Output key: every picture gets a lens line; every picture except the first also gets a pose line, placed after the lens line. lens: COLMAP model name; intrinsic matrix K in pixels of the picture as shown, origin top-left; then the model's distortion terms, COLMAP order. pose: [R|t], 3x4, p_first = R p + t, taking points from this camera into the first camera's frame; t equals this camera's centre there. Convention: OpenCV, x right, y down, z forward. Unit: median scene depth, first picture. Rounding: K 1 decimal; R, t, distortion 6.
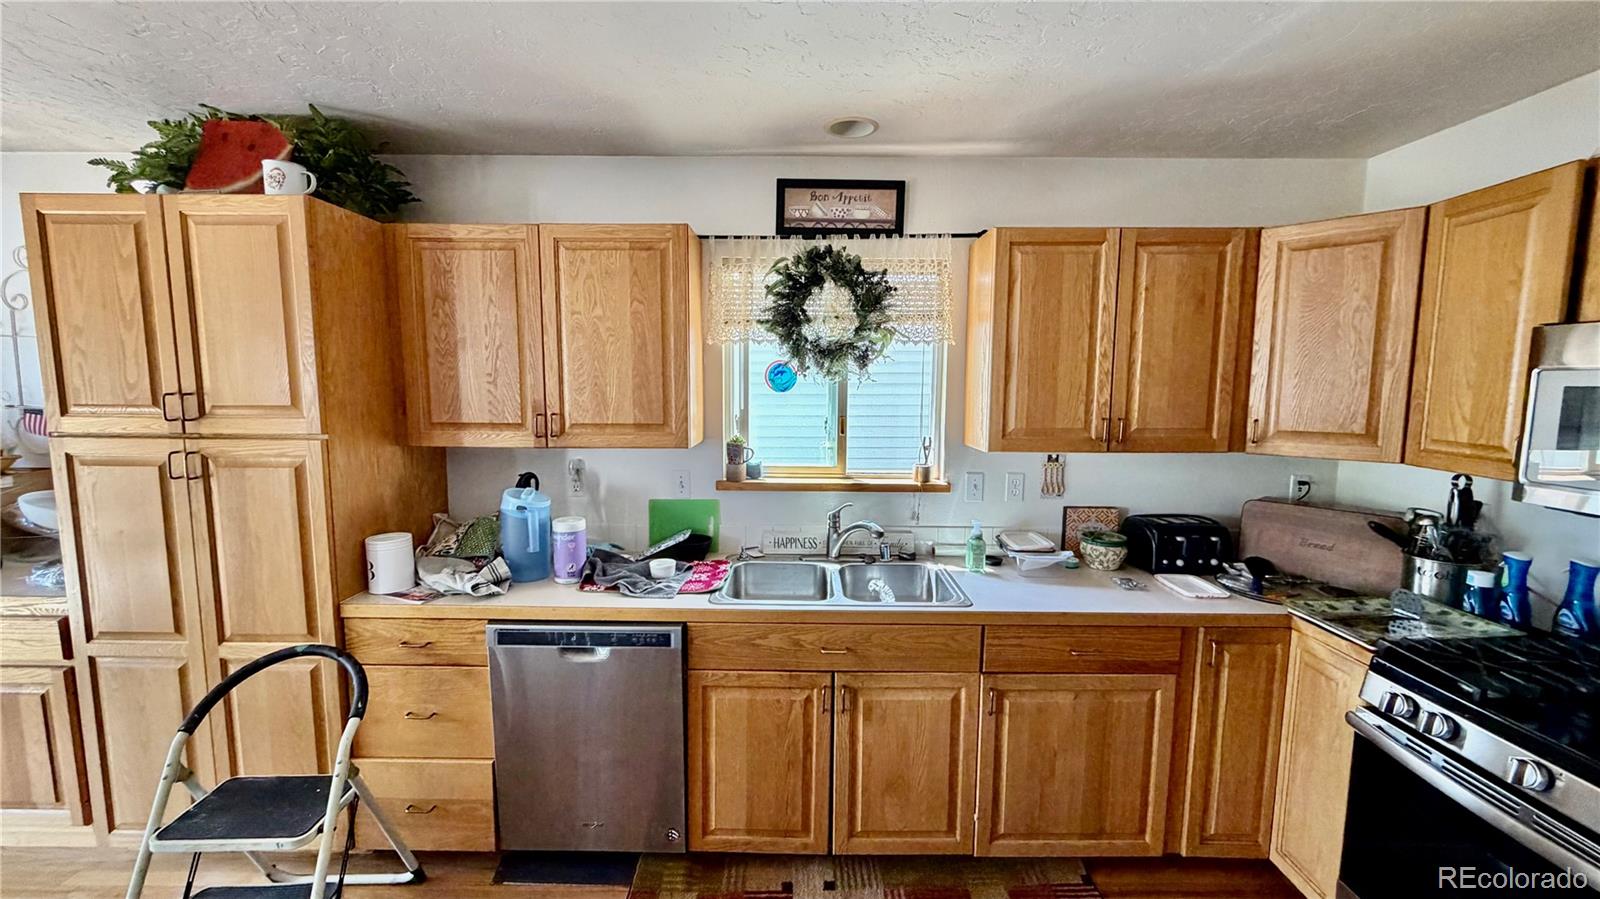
lens RADIAL K [[639.9, 0, 800.0], [0, 639.9, 449.5], [0, 0, 1]] dist [-0.001291, 0.000211]
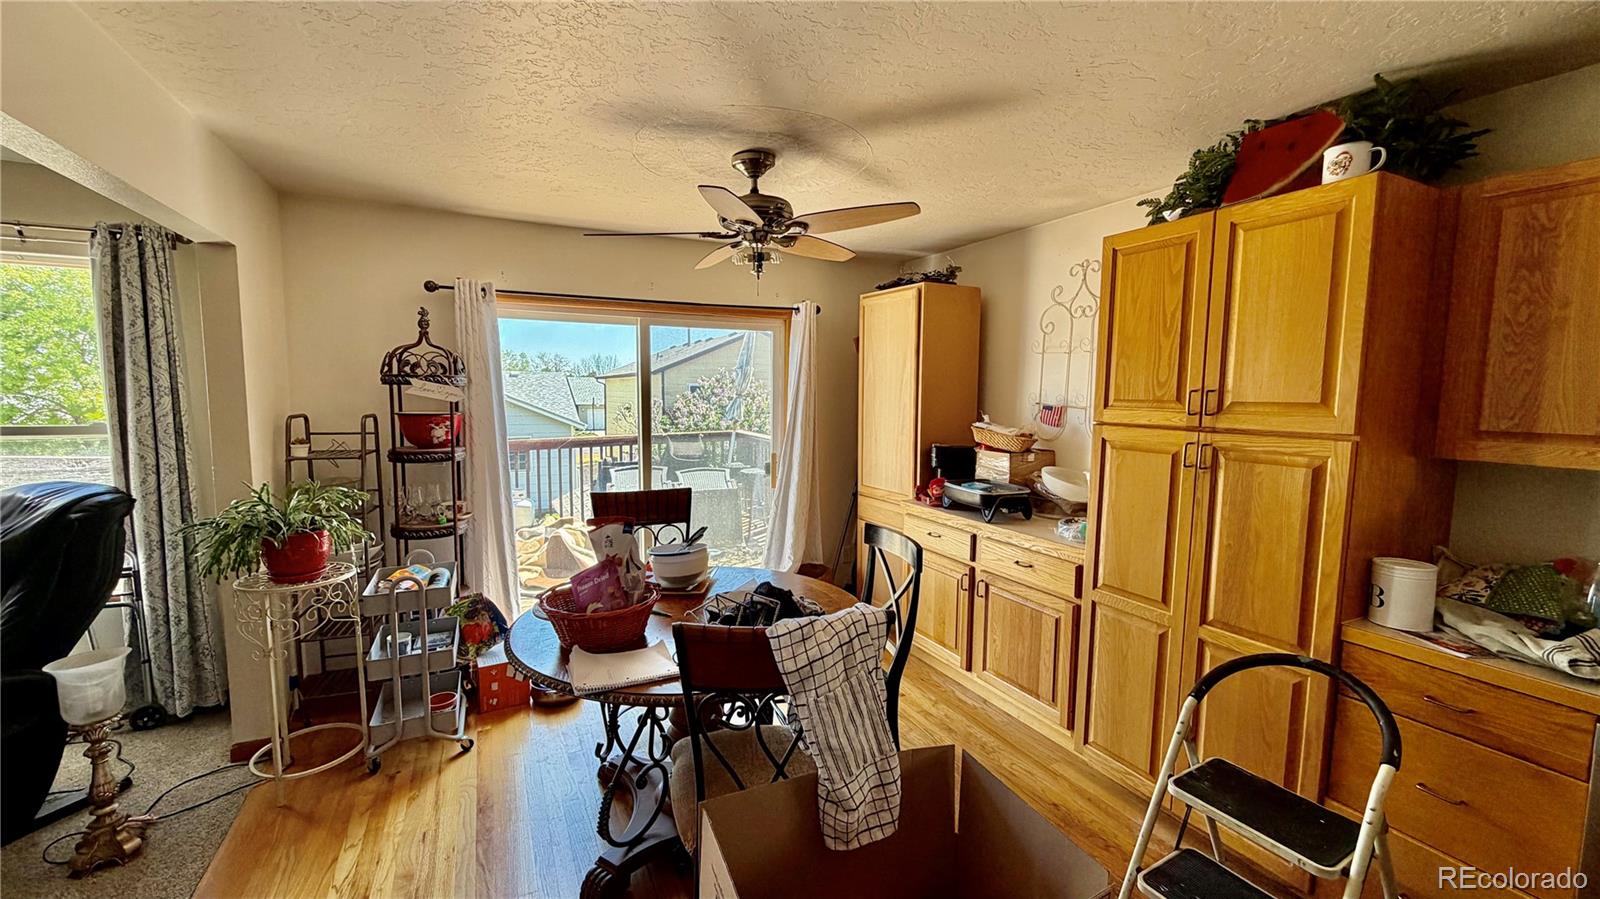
lens RADIAL K [[639.9, 0, 800.0], [0, 639.9, 449.5], [0, 0, 1]] dist [-0.001291, 0.000211]
pose [[0.446355, 0.080015, -0.891272, -0.276174], [-0.103511, 0.993925, 0.037392, 0.041862], [0.888849, 0.075566, 0.451926, -0.100721]]
